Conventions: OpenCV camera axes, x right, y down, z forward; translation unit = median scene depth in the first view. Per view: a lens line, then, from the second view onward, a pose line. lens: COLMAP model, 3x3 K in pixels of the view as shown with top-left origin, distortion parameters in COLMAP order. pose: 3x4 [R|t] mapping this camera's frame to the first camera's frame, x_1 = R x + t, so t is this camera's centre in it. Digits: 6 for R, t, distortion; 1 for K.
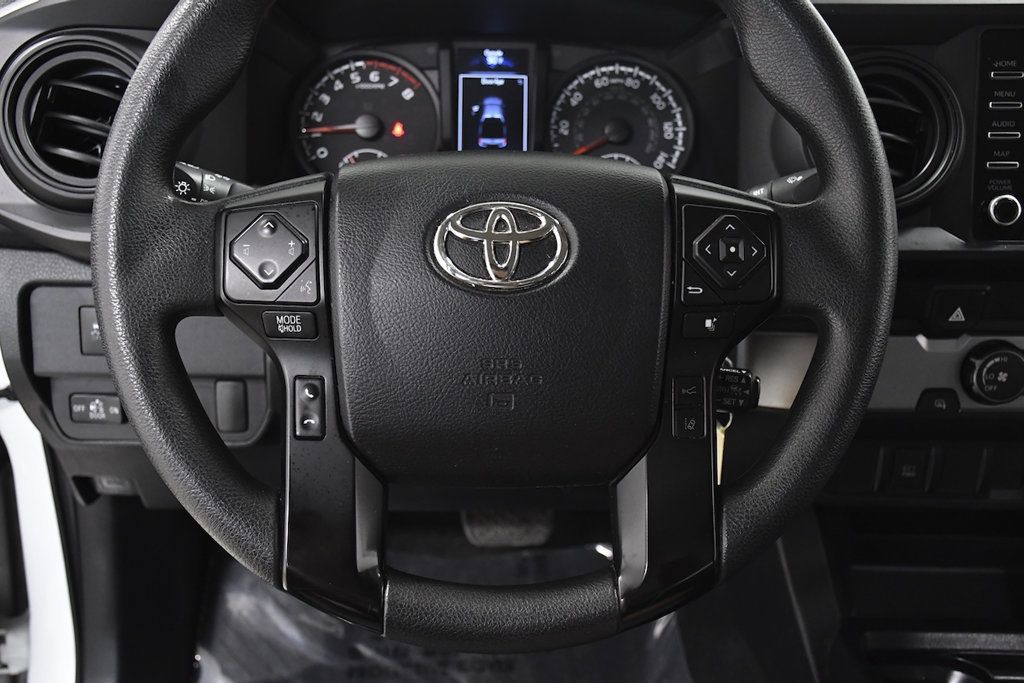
lens RADIAL K [[1143.7, 0, 512.0], [0, 1143.7, 341.5], [0, 0, 1]] dist [-0.026989, 0.256610]
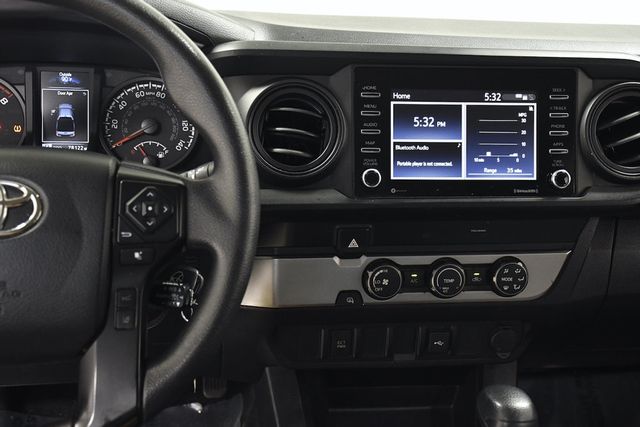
lens RADIAL K [[818.8, 0, 320.0], [0, 818.8, 213.5], [0, 0, 1]] dist [0.082414, 0.098260]
pose [[0.993912, -0.016286, 0.108963, 0.213167], [0.022228, 0.998318, -0.053537, -0.004882], [-0.107907, 0.055633, 0.992603, -0.115040]]
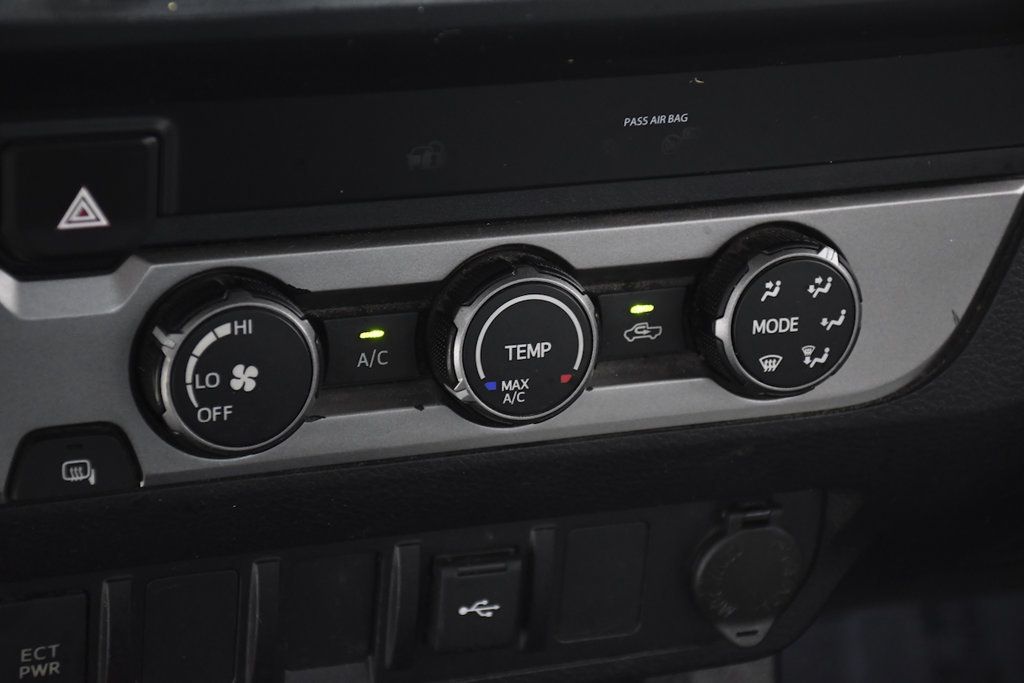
lens RADIAL K [[2796.5, 0, 512.0], [0, 2796.5, 341.5], [0, 0, 1]] dist [0.635386, 0.052354]
pose [[0.945721, -0.091928, 0.311707, 0.240096], [0.063698, 0.992987, 0.099592, -0.057017], [-0.318676, -0.074332, 0.944945, 0.185359]]
